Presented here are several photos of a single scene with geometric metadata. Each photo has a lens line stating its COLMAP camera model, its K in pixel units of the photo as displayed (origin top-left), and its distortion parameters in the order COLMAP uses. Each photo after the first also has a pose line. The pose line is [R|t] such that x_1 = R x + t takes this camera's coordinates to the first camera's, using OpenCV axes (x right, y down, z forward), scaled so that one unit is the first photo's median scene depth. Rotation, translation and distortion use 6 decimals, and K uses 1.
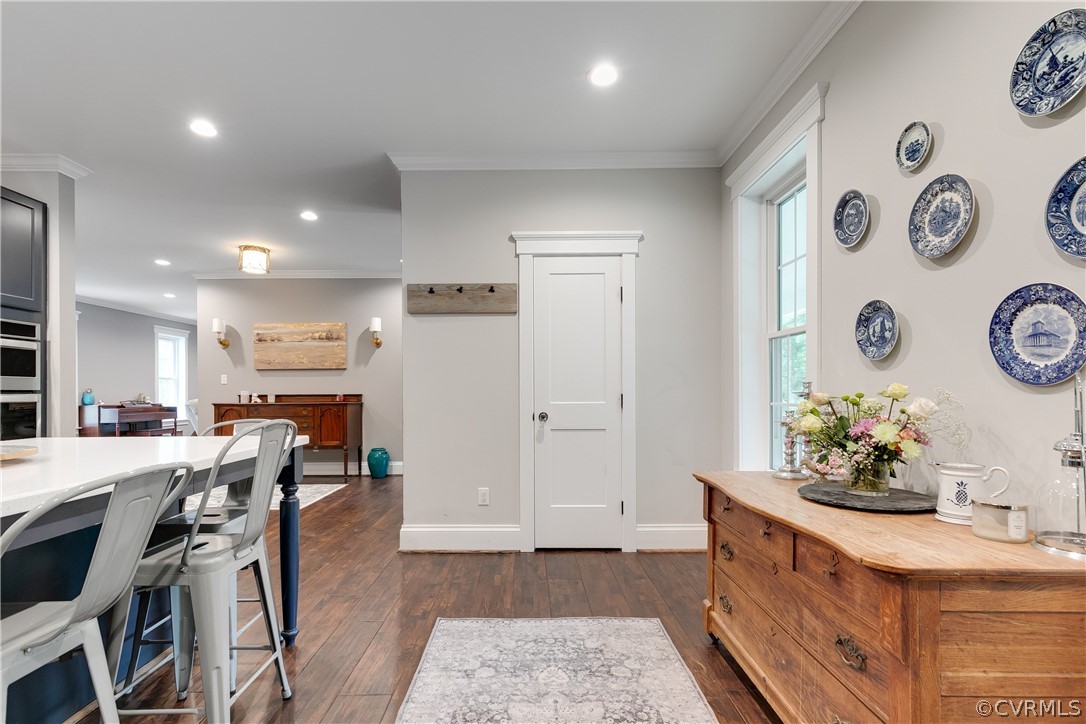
lens RADIAL K [[502.9, 0, 526.1], [0, 502.9, 392.0], [0, 0, 1]] dist [0.004604, 0.000428]
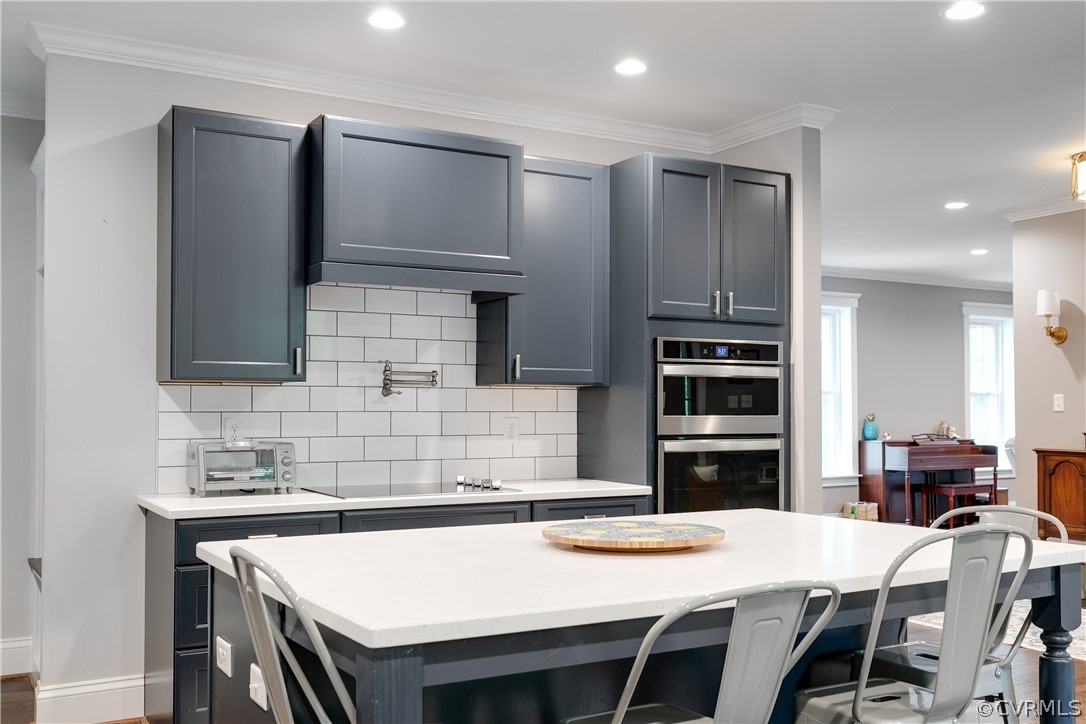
lens RADIAL K [[1077.4, 0, 549.5], [0, 1077.4, 367.2], [0, 0, 1]] dist [0.017089, 0.000000]
pose [[0.506296, -0.025630, -0.861979, 0.180820], [0.000178, 0.999561, -0.029616, -0.046192], [0.862360, 0.014842, 0.506078, -0.065505]]
